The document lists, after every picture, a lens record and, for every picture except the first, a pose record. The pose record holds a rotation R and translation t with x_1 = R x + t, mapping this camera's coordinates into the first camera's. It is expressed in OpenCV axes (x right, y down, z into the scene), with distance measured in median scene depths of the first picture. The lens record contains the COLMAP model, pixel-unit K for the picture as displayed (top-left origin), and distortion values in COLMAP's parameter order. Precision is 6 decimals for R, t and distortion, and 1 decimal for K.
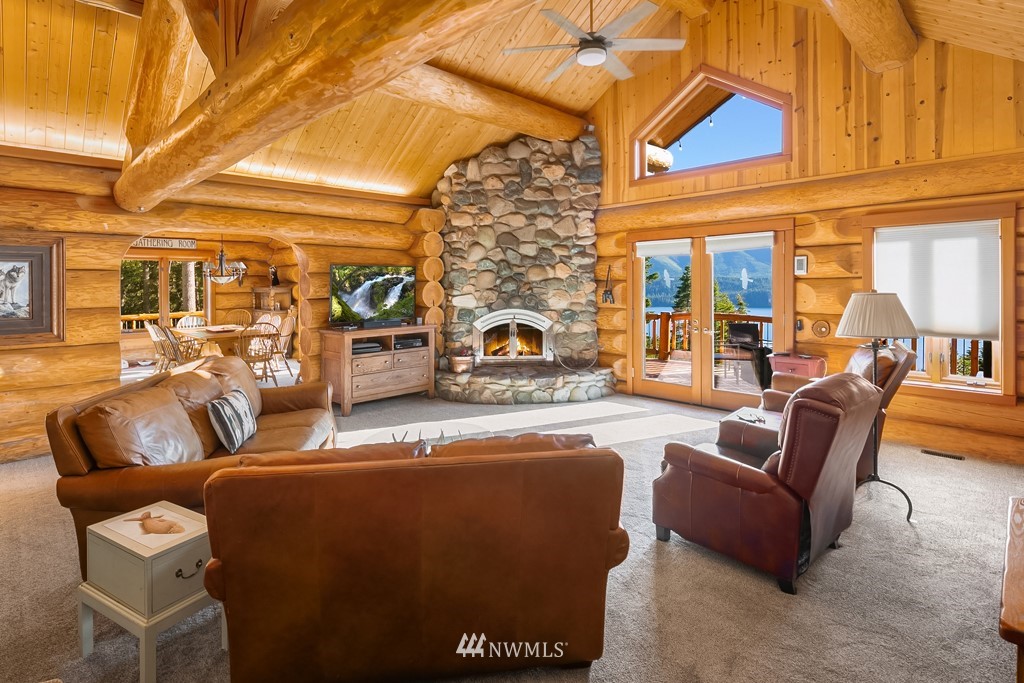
lens RADIAL K [[507.4, 0, 502.7], [0, 507.4, 283.9], [0, 0, 1]] dist [0.008731, -0.006324]
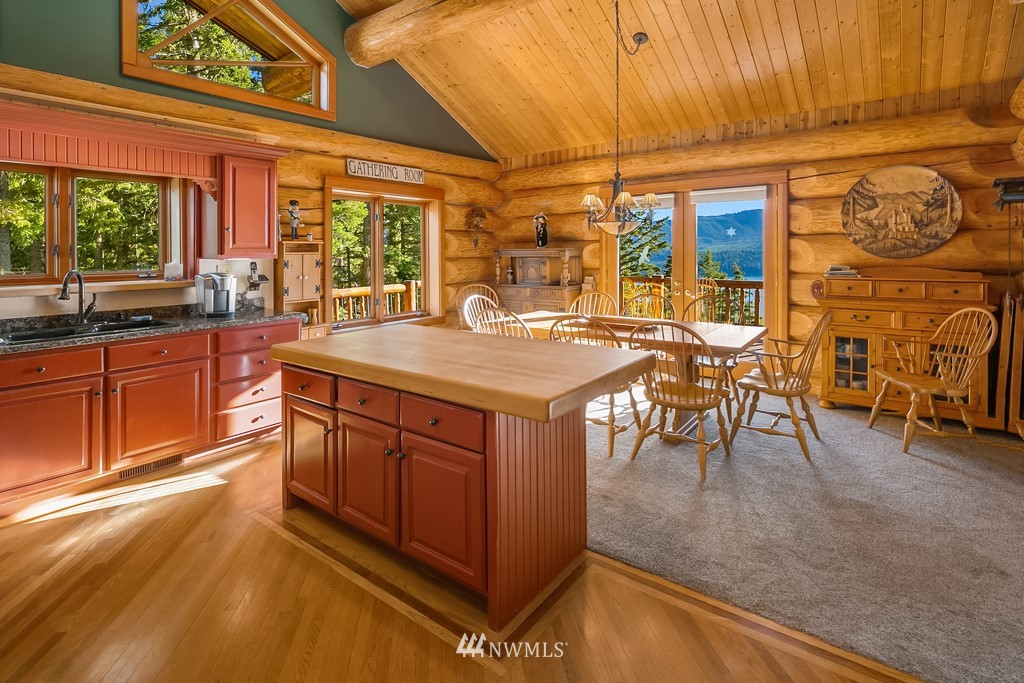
lens RADIAL K [[507.4, 0, 496.4], [0, 507.4, 254.7], [0, 0, 1]] dist [0.008731, -0.006324]
pose [[0.990970, -0.004843, 0.133993, -0.915219], [0.005000, 0.999987, -0.000833, 0.022869], [-0.133987, 0.001495, 0.990982, 0.600676]]
